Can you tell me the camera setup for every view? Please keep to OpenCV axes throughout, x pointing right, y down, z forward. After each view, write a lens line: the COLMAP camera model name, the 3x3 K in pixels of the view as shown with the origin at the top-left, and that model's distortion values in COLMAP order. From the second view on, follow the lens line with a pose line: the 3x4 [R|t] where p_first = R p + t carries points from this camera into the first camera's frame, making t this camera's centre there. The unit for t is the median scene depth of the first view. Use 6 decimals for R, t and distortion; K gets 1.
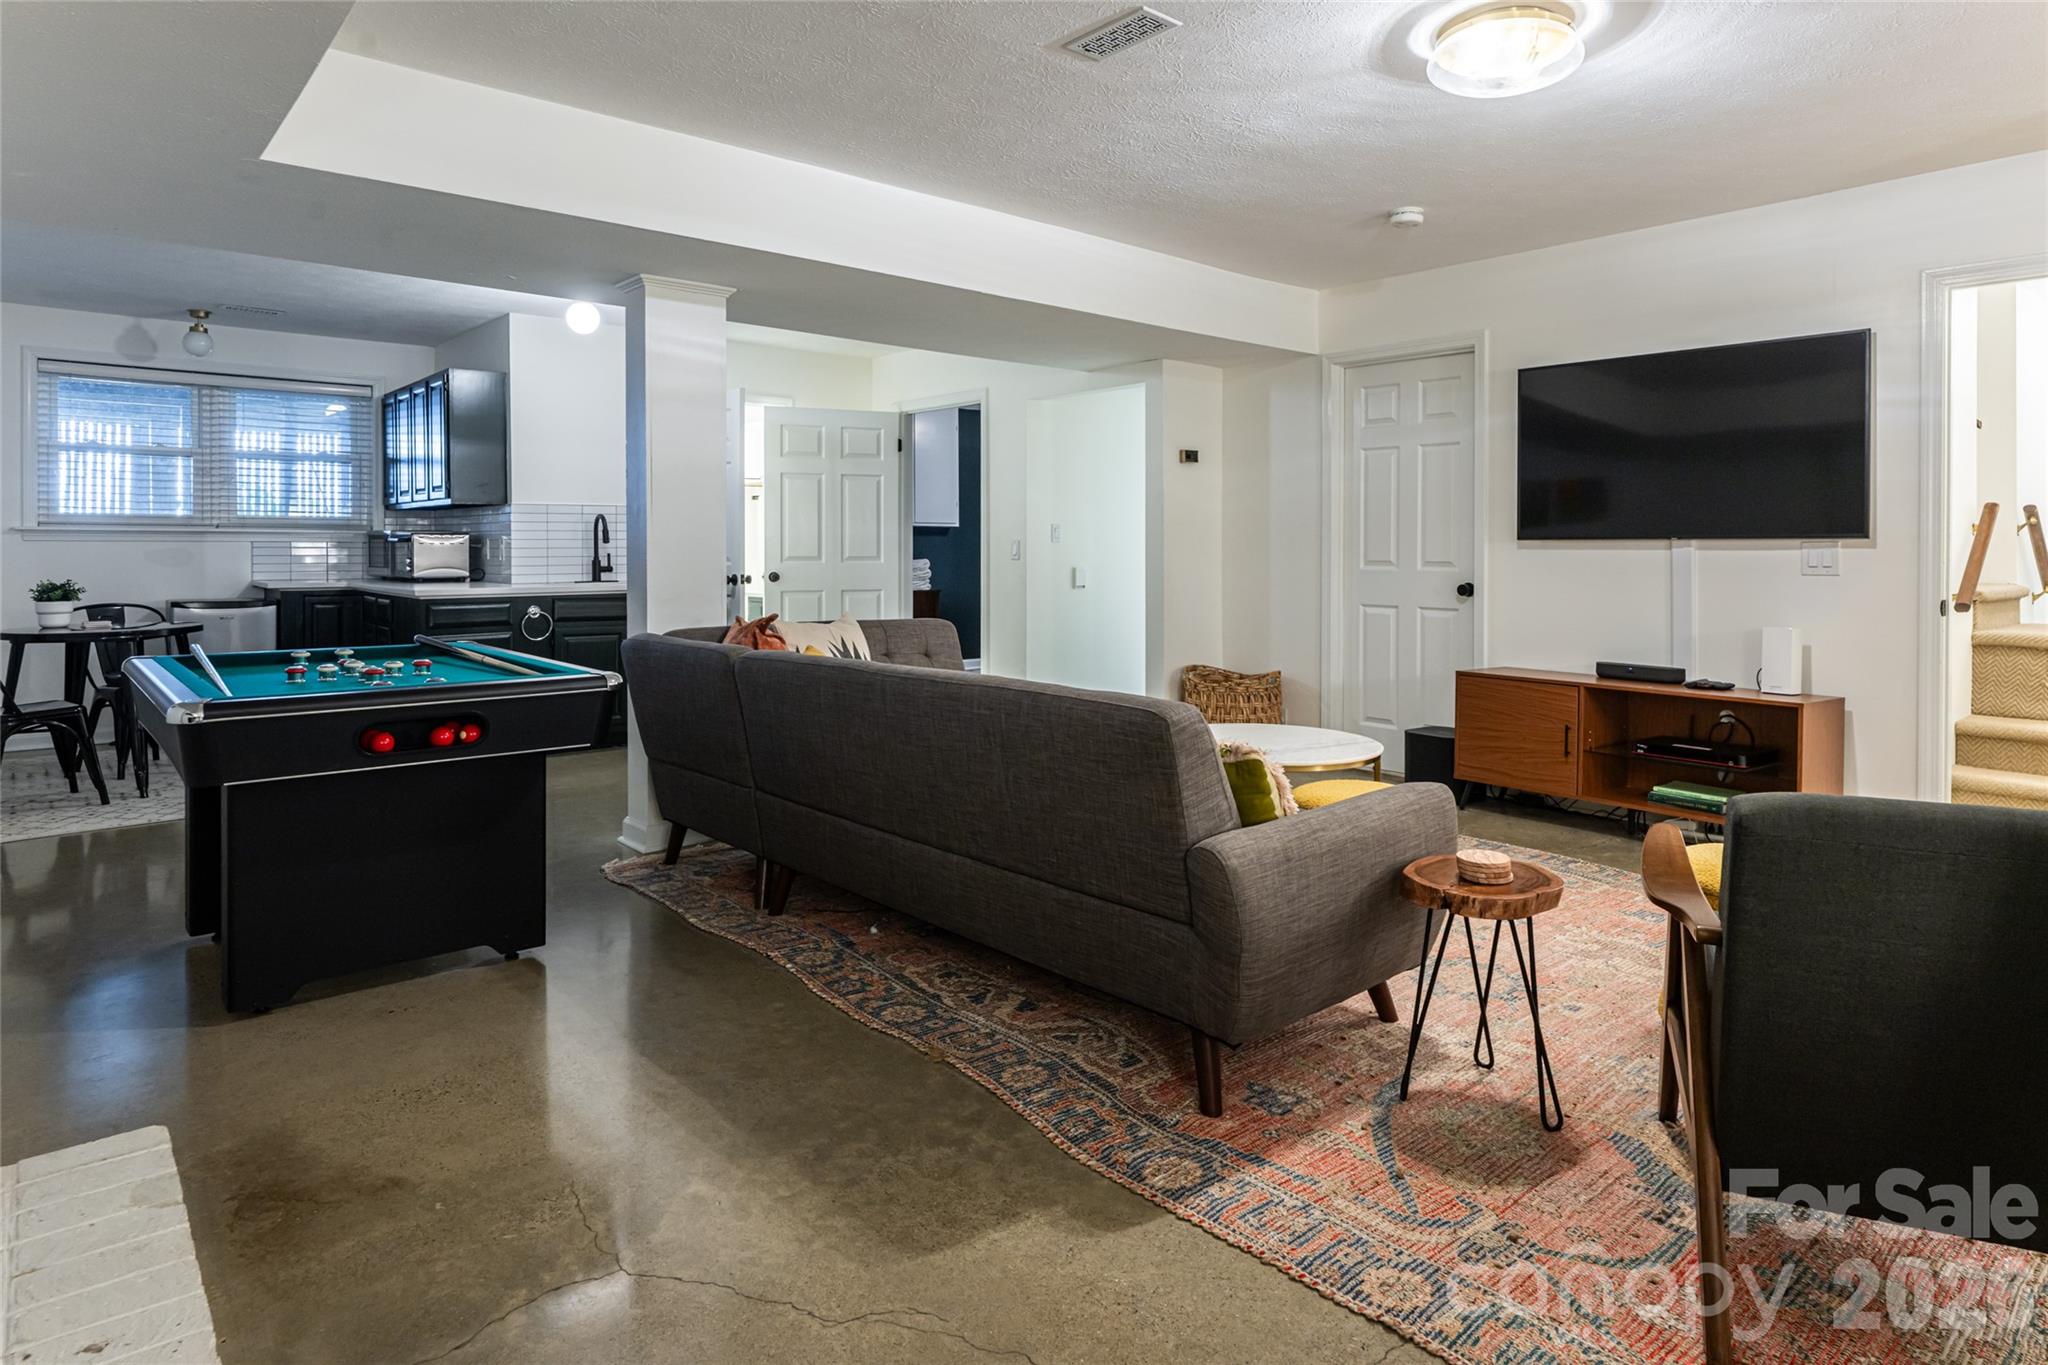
lens RADIAL K [[1183.3, 0, 1030.7], [0, 1183.3, 549.6], [0, 0, 1]] dist [-0.000094, 0.001414]
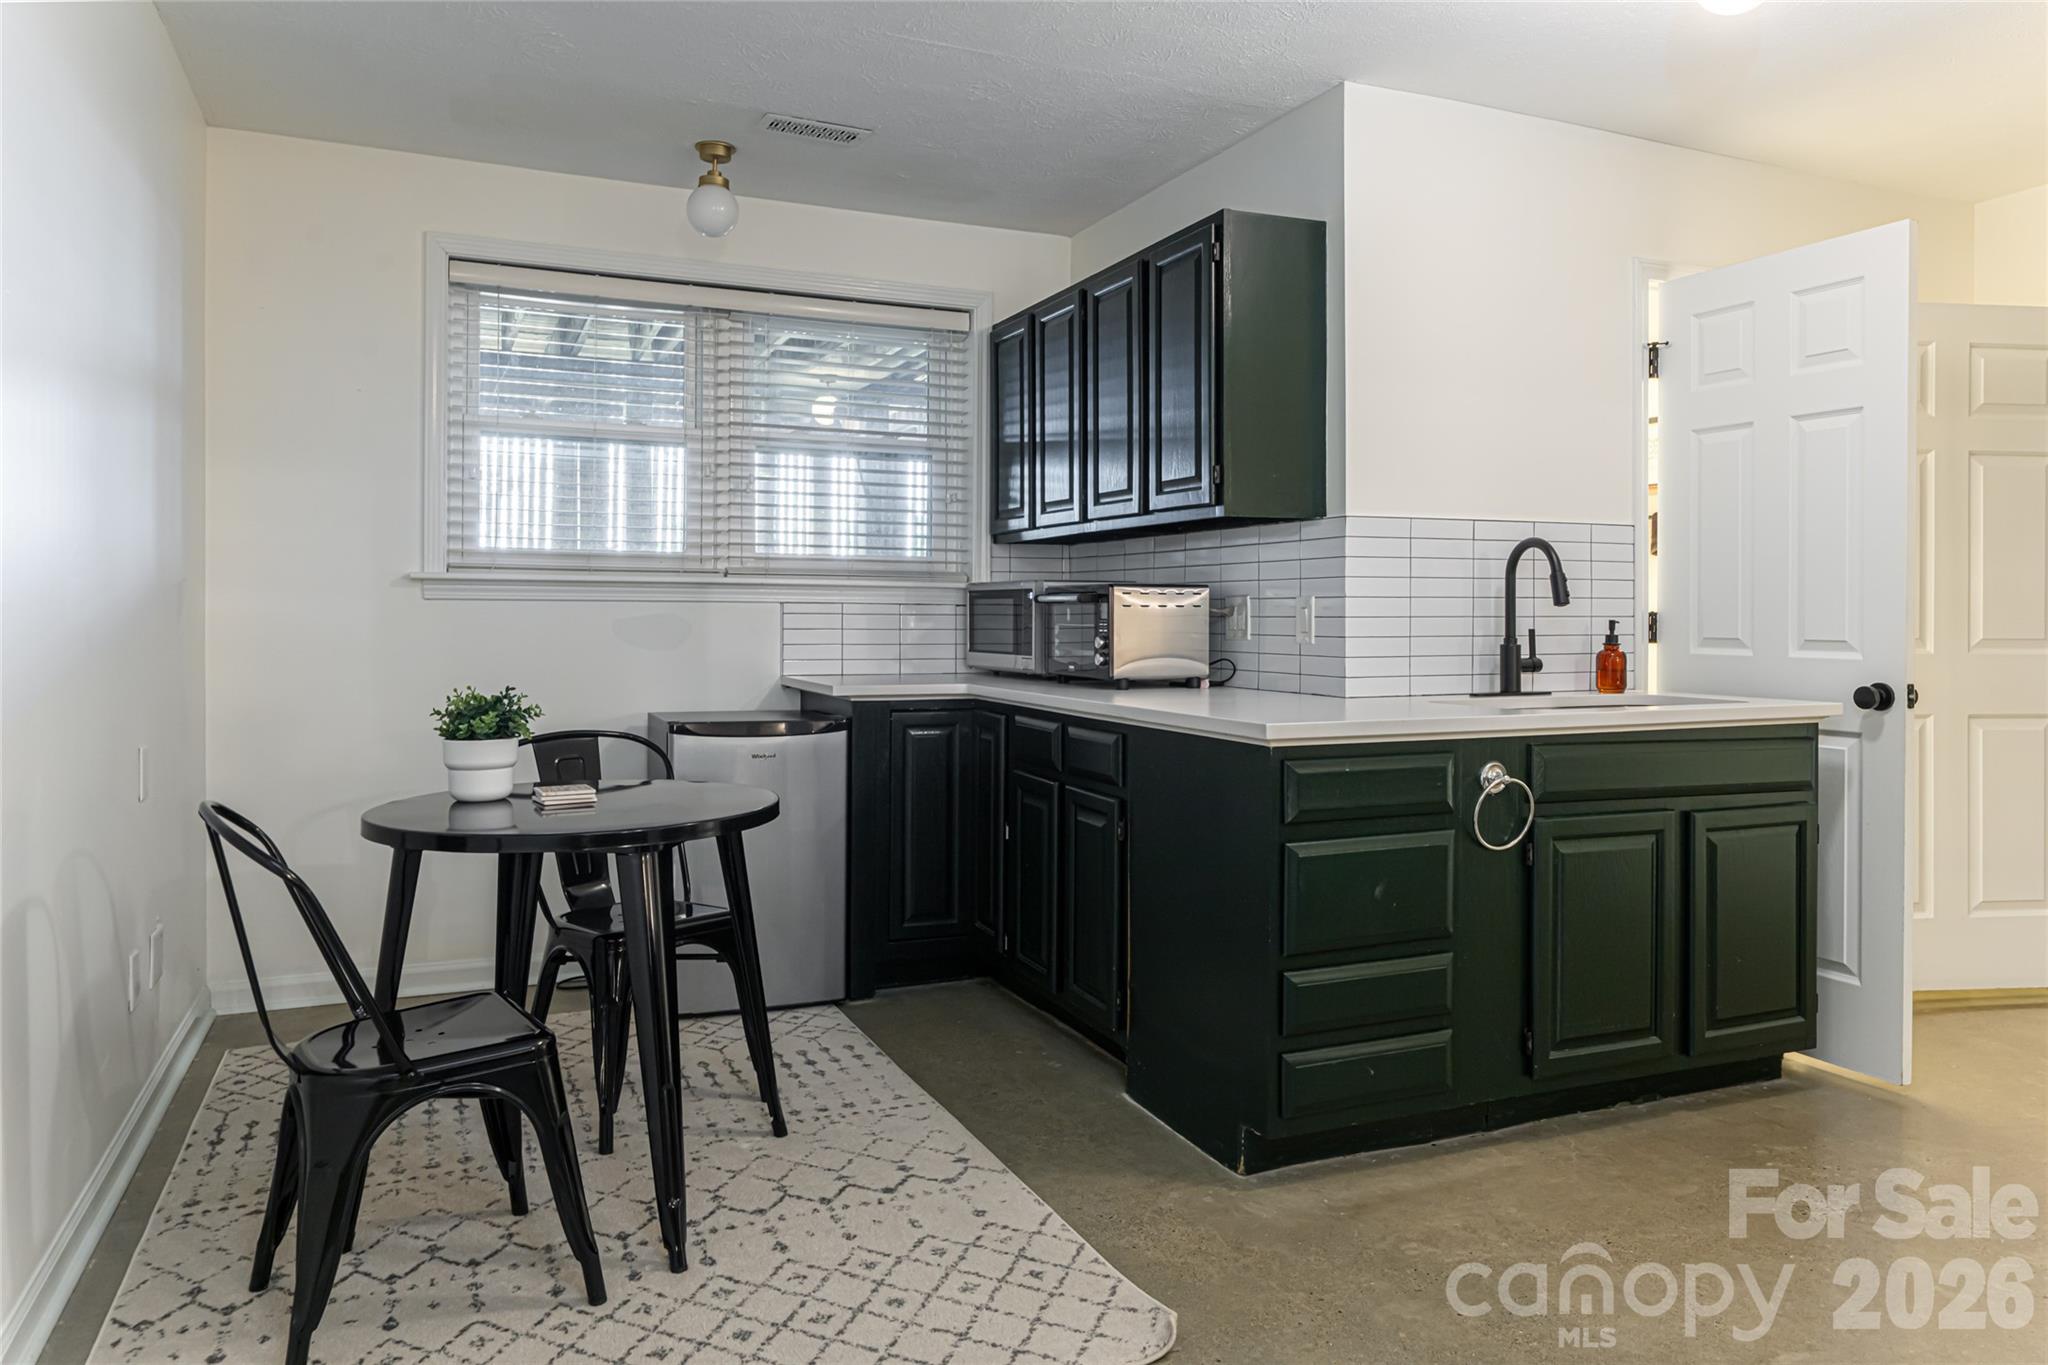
lens RADIAL K [[1391.8, 0, 1030.3], [0, 1391.8, 608.2], [0, 0, 1]] dist [-0.000406, -0.000752]
pose [[0.955971, 0.001883, -0.293457, -0.387116], [-0.004289, 0.999962, -0.007557, 0.000074], [0.293431, 0.008483, 0.955942, 0.458805]]
